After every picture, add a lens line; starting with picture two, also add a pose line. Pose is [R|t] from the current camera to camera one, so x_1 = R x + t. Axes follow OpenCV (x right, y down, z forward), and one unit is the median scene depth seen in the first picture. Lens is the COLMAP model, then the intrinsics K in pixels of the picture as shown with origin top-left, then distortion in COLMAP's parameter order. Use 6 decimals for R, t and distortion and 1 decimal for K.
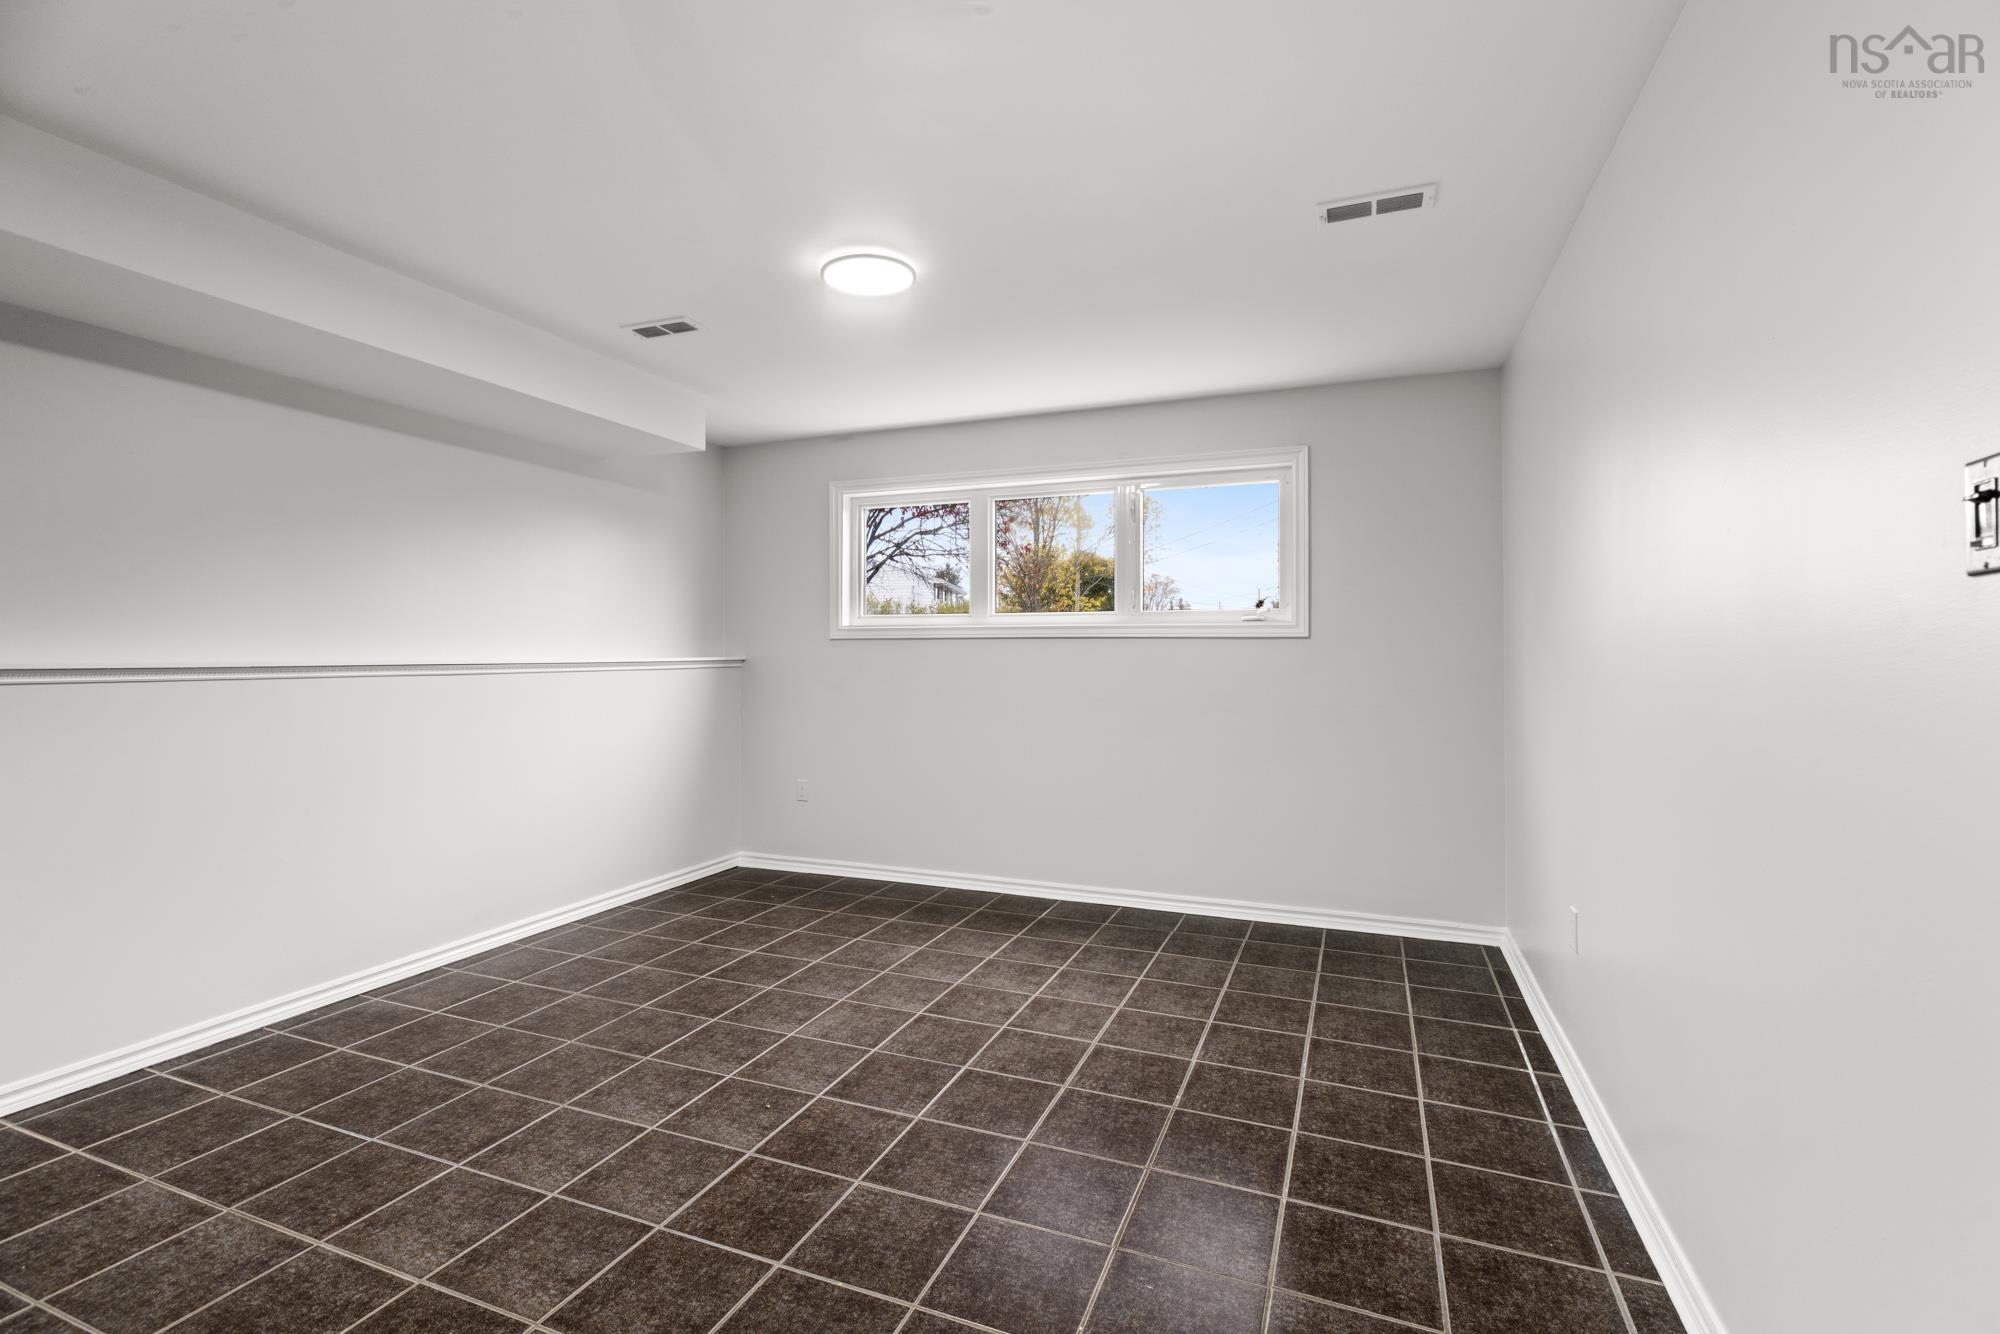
lens RADIAL K [[909.6, 0, 995.1], [0, 909.6, 656.0], [0, 0, 1]] dist [-0.003581, 0.000126]
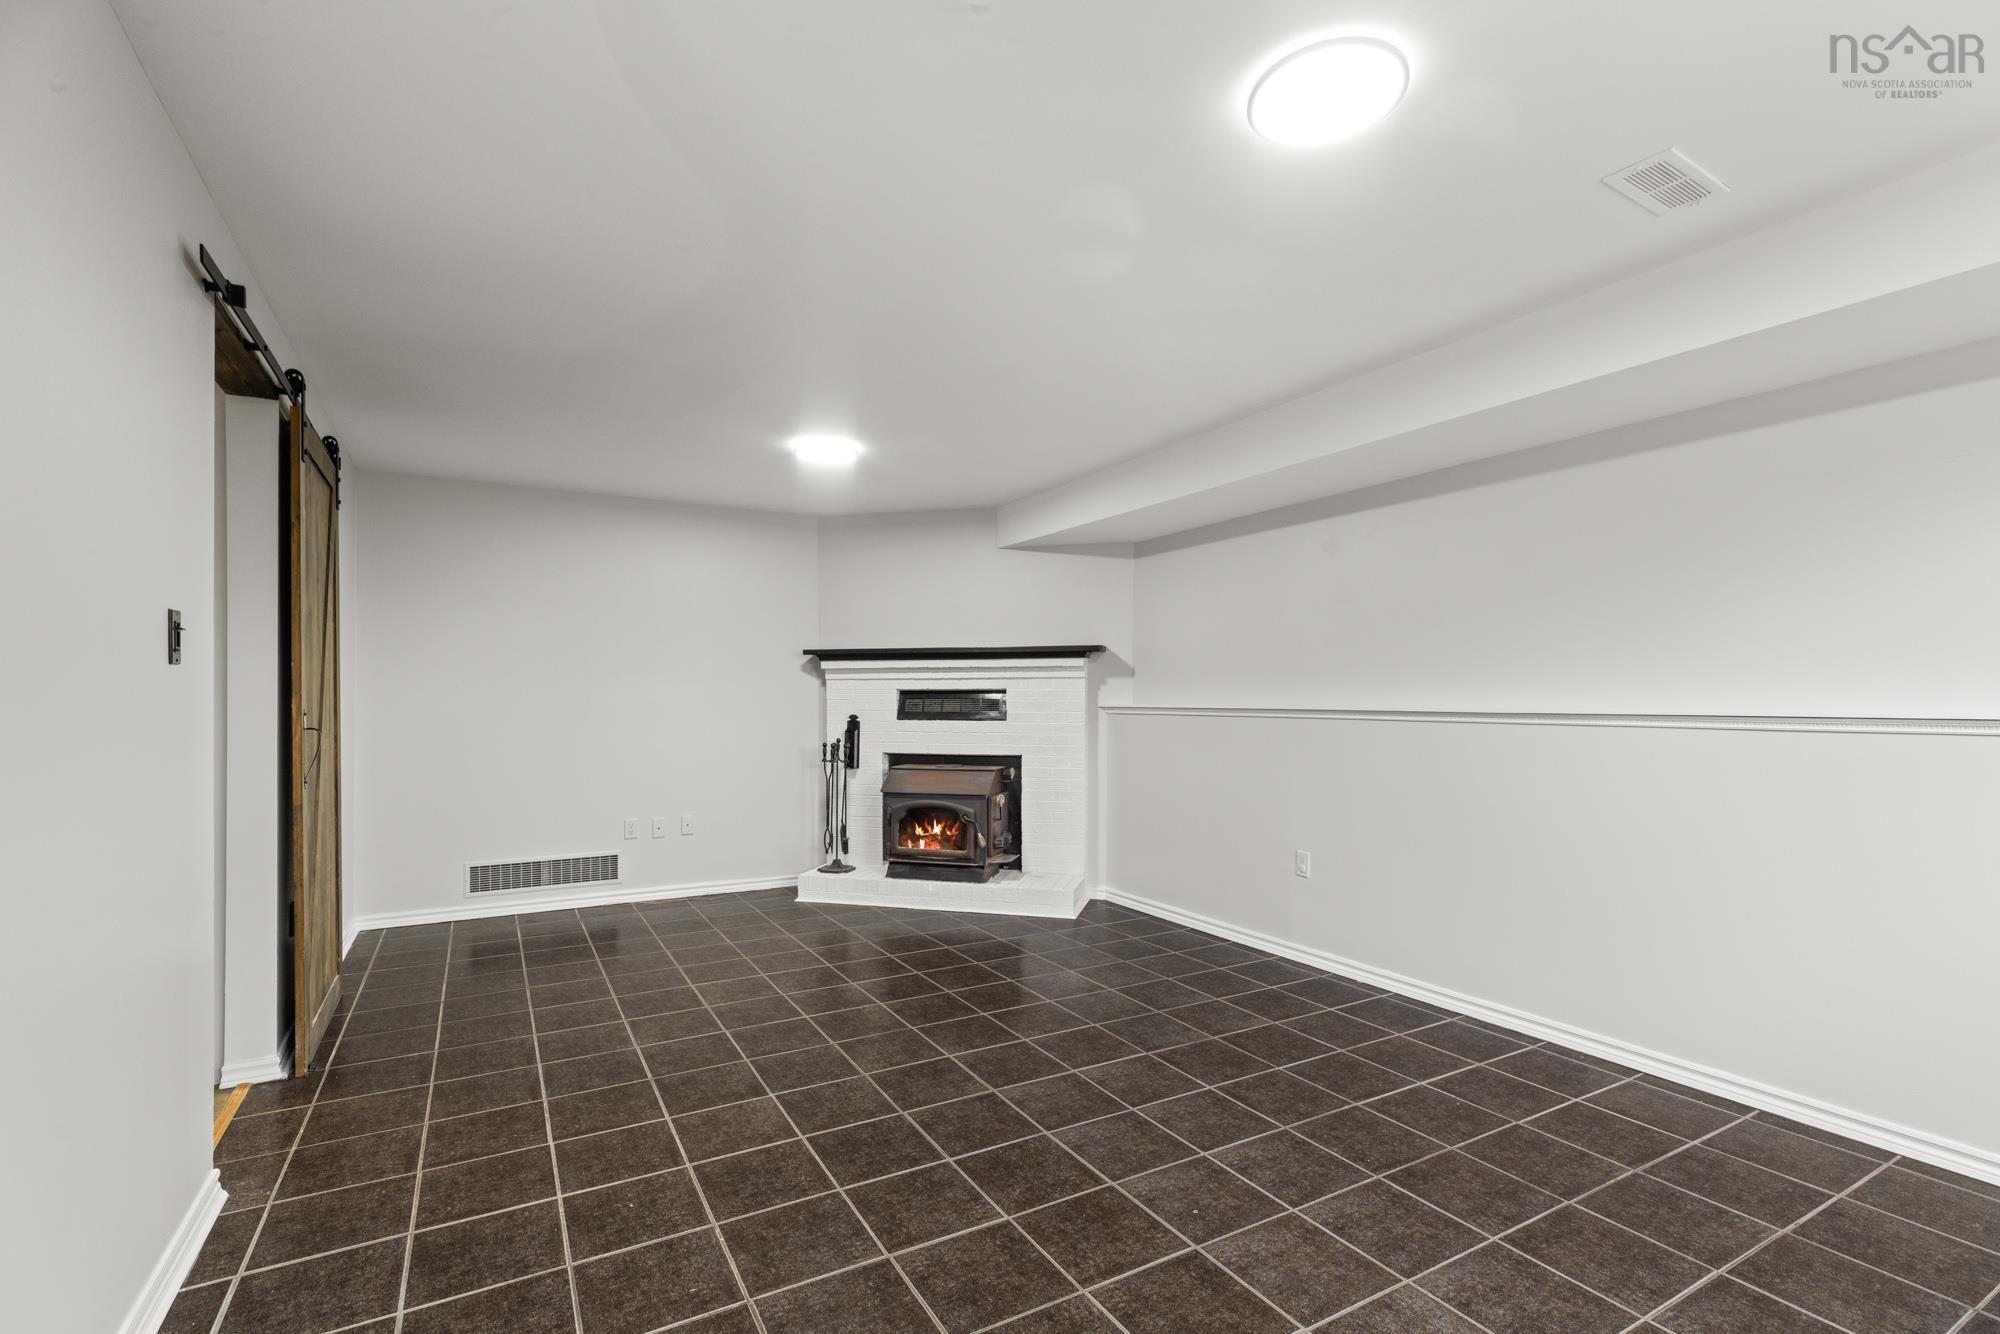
lens RADIAL K [[909.6, 0, 992.8], [0, 909.6, 686.5], [0, 0, 1]] dist [-0.003581, 0.000126]
pose [[-0.624786, -0.011479, -0.780712, 0.527477], [-0.004604, 0.999929, -0.011018, -0.005455], [0.780782, -0.003289, -0.624794, 1.293696]]
